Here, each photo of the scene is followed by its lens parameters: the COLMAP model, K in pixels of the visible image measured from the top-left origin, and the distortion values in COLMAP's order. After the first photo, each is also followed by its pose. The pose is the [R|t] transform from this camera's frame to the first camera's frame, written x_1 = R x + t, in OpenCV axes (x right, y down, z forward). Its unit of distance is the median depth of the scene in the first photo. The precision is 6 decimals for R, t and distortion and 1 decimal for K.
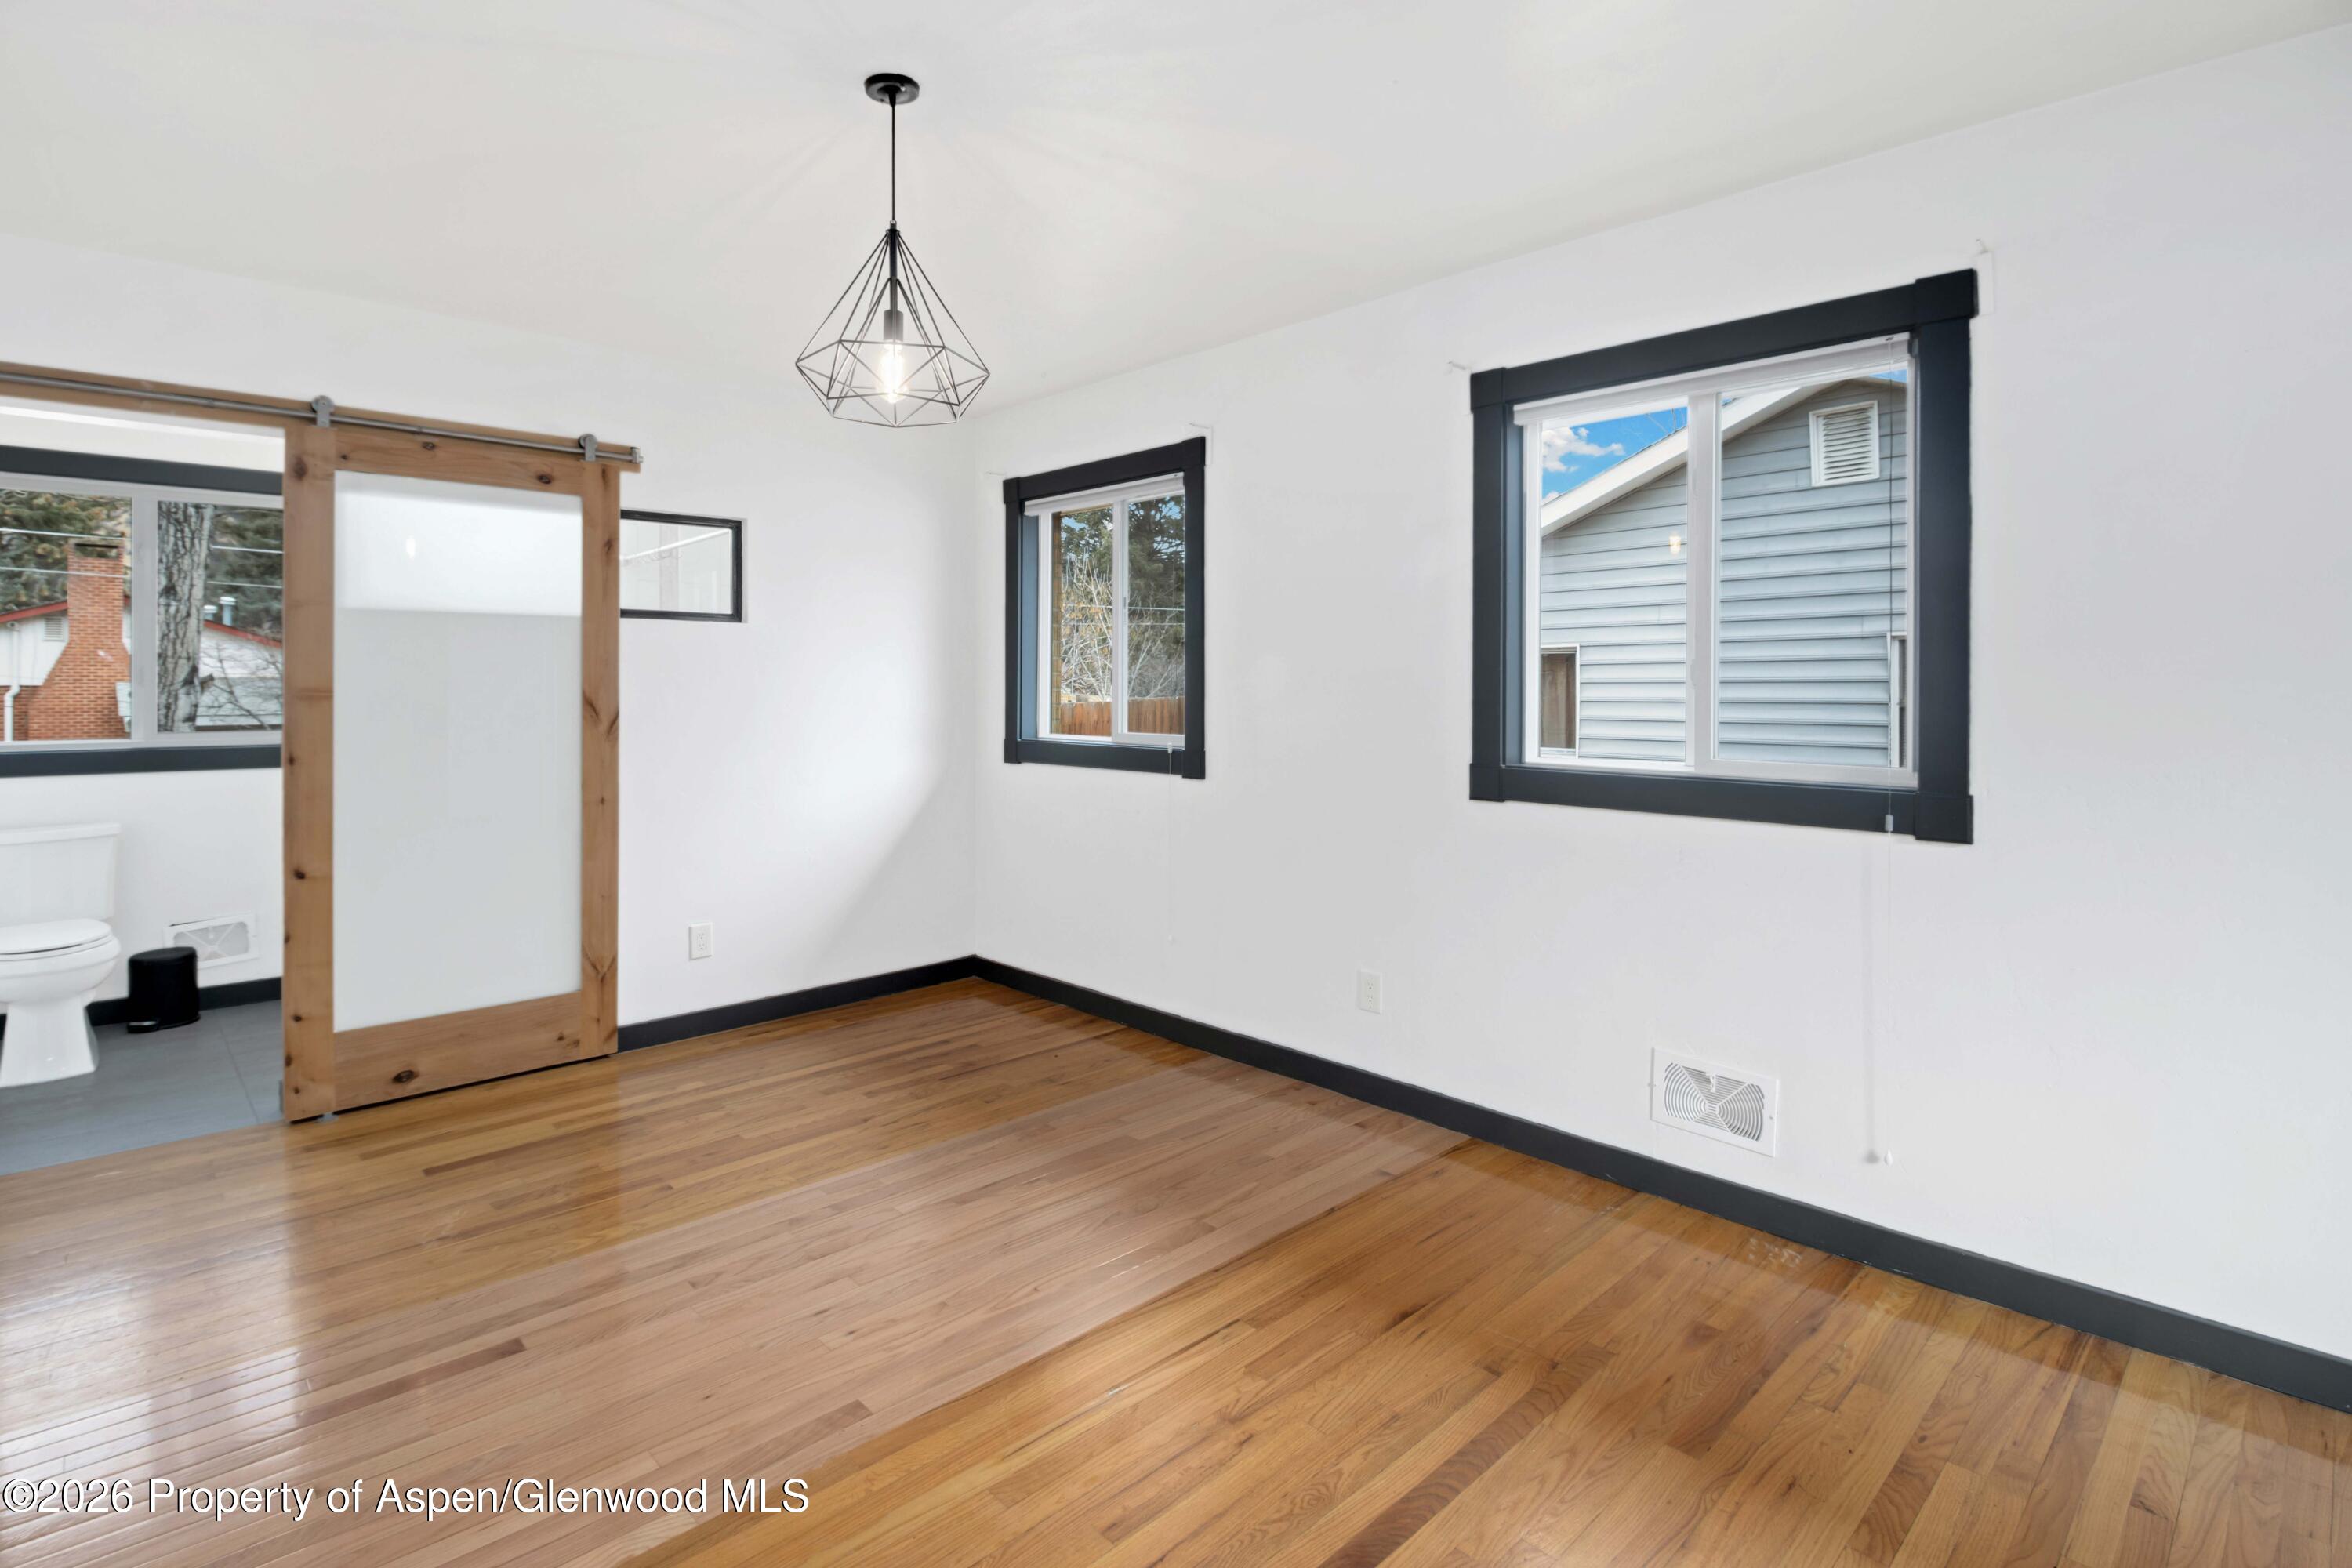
lens RADIAL K [[1139.7, 0, 1179.2], [0, 1139.7, 687.3], [0, 0, 1]] dist [-0.003562, -0.001008]
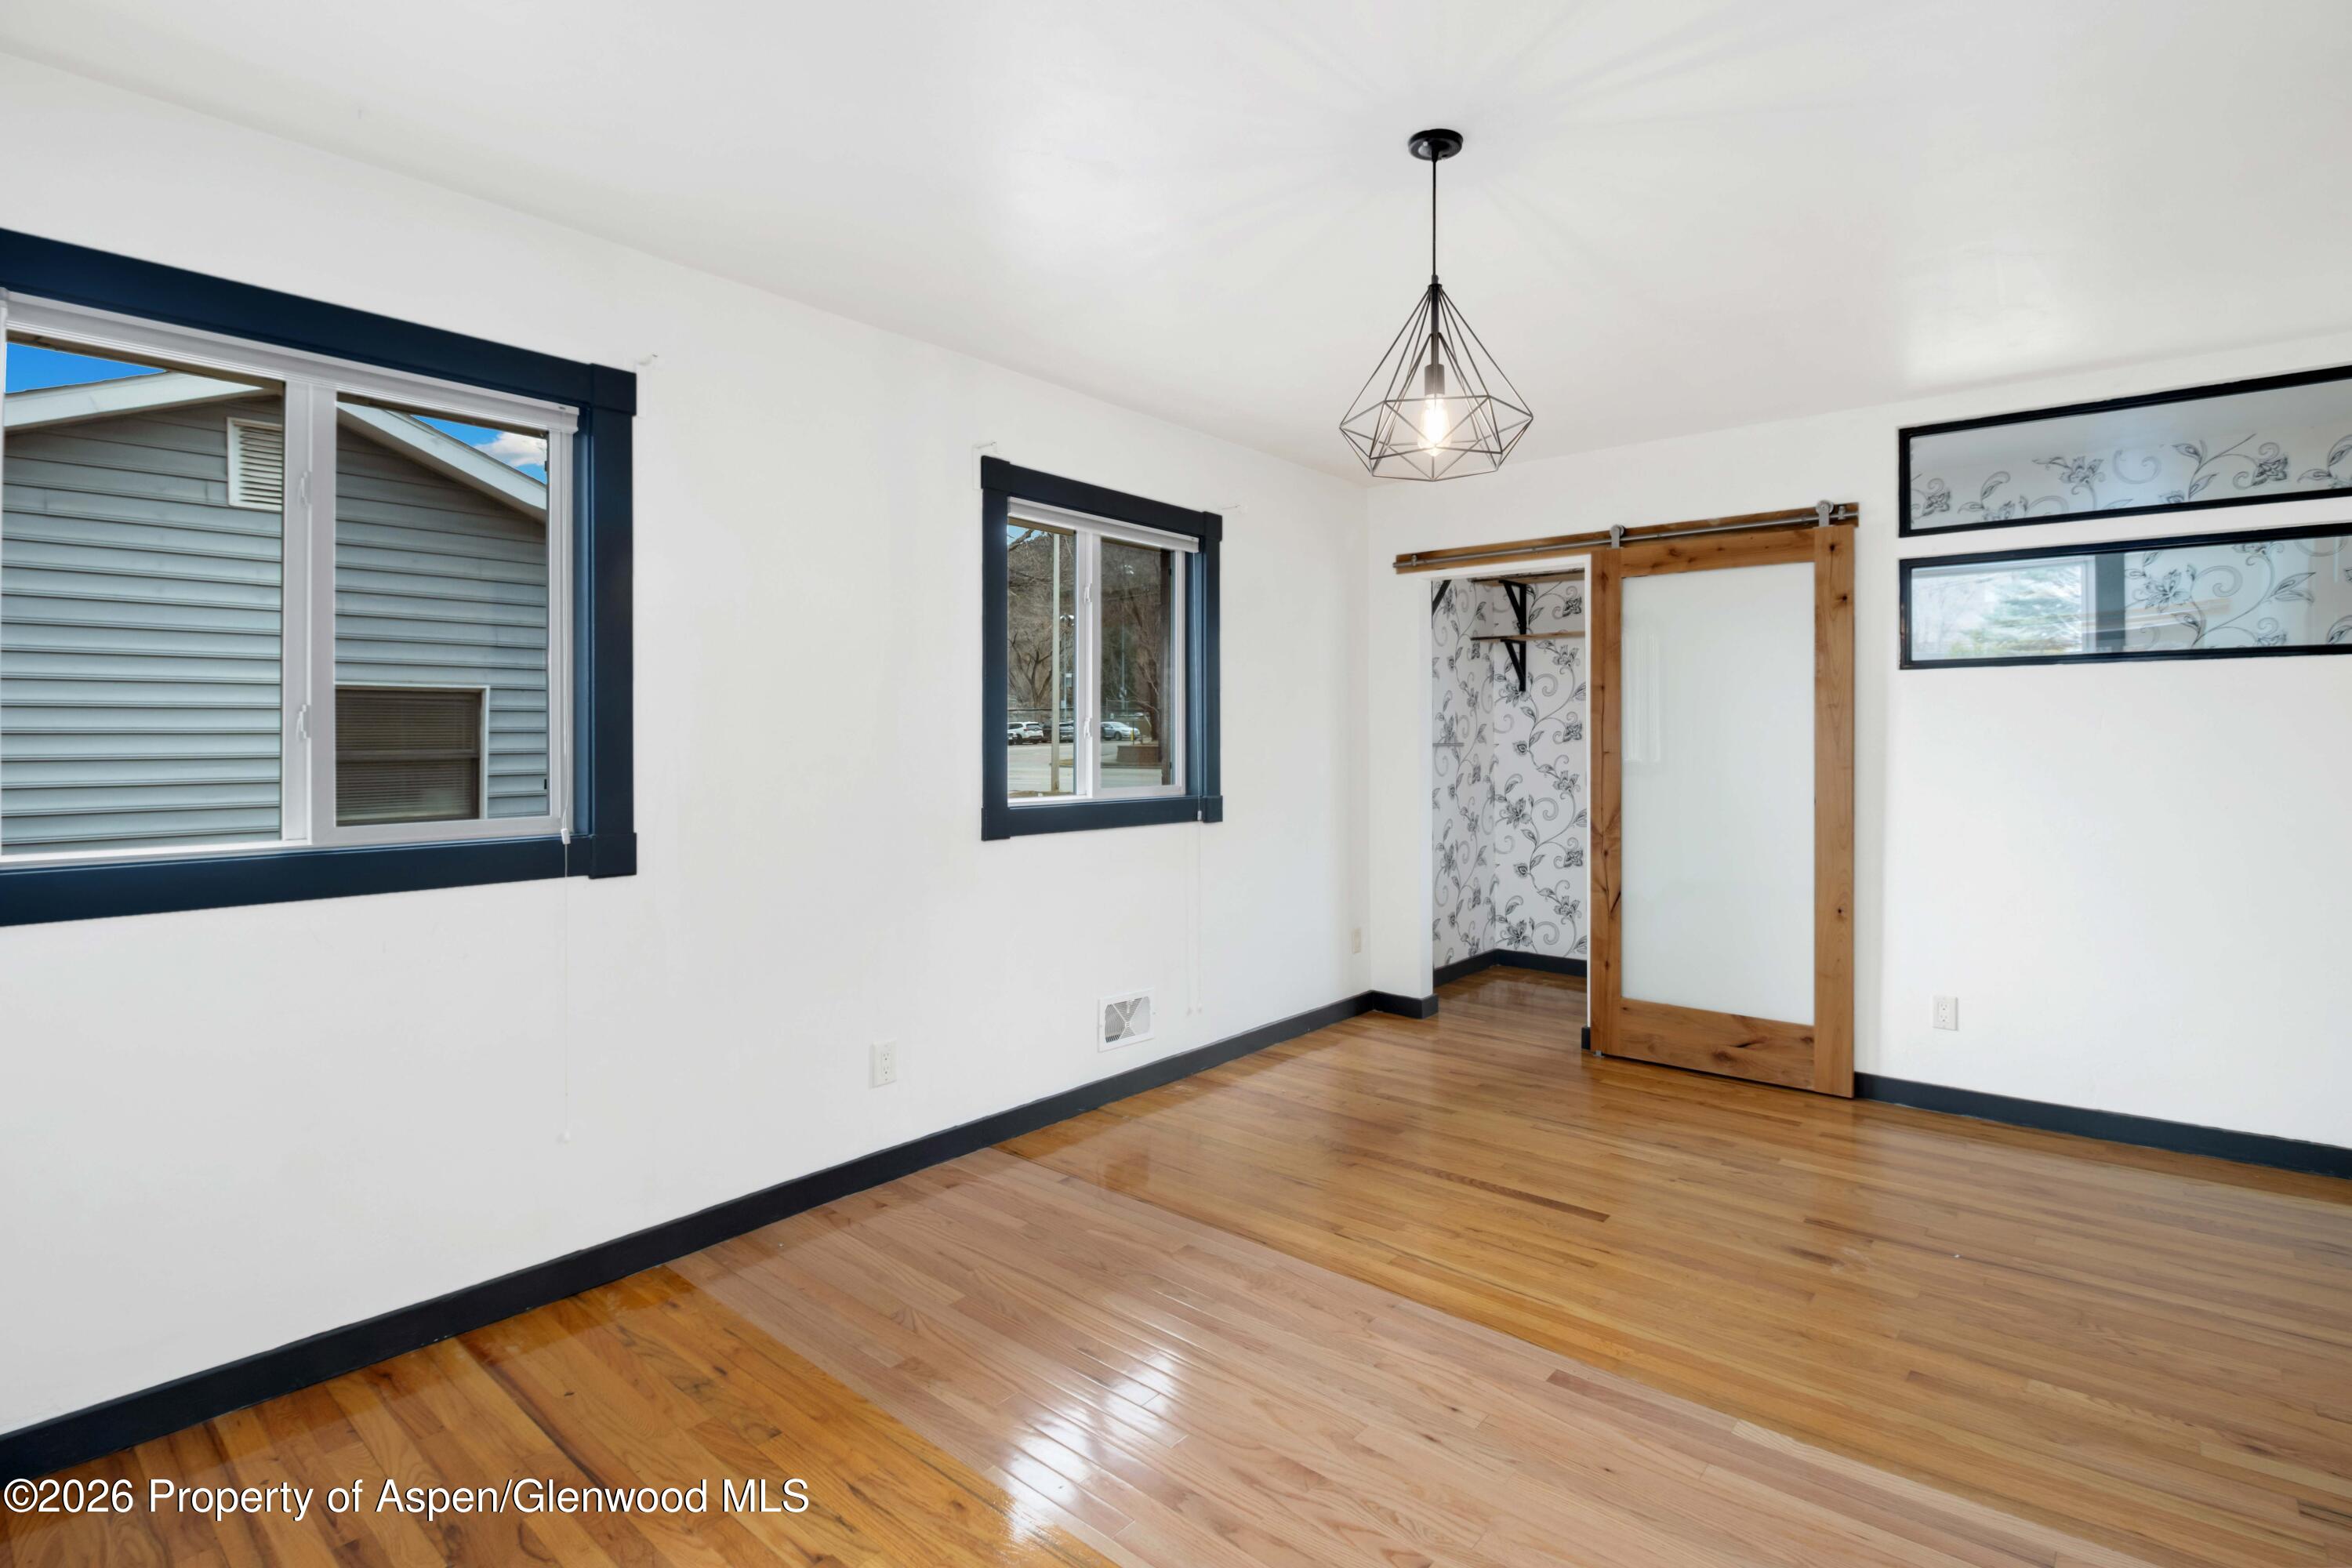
lens RADIAL K [[1112.0, 0, 1184.8], [0, 1112.0, 742.5], [0, 0, 1]] dist [0.000673, -0.000048]
pose [[-0.096865, -0.001742, 0.995296, -0.845411], [0.002700, 0.999994, 0.002013, 0.002065], [-0.995294, 0.002882, -0.096860, 0.928171]]
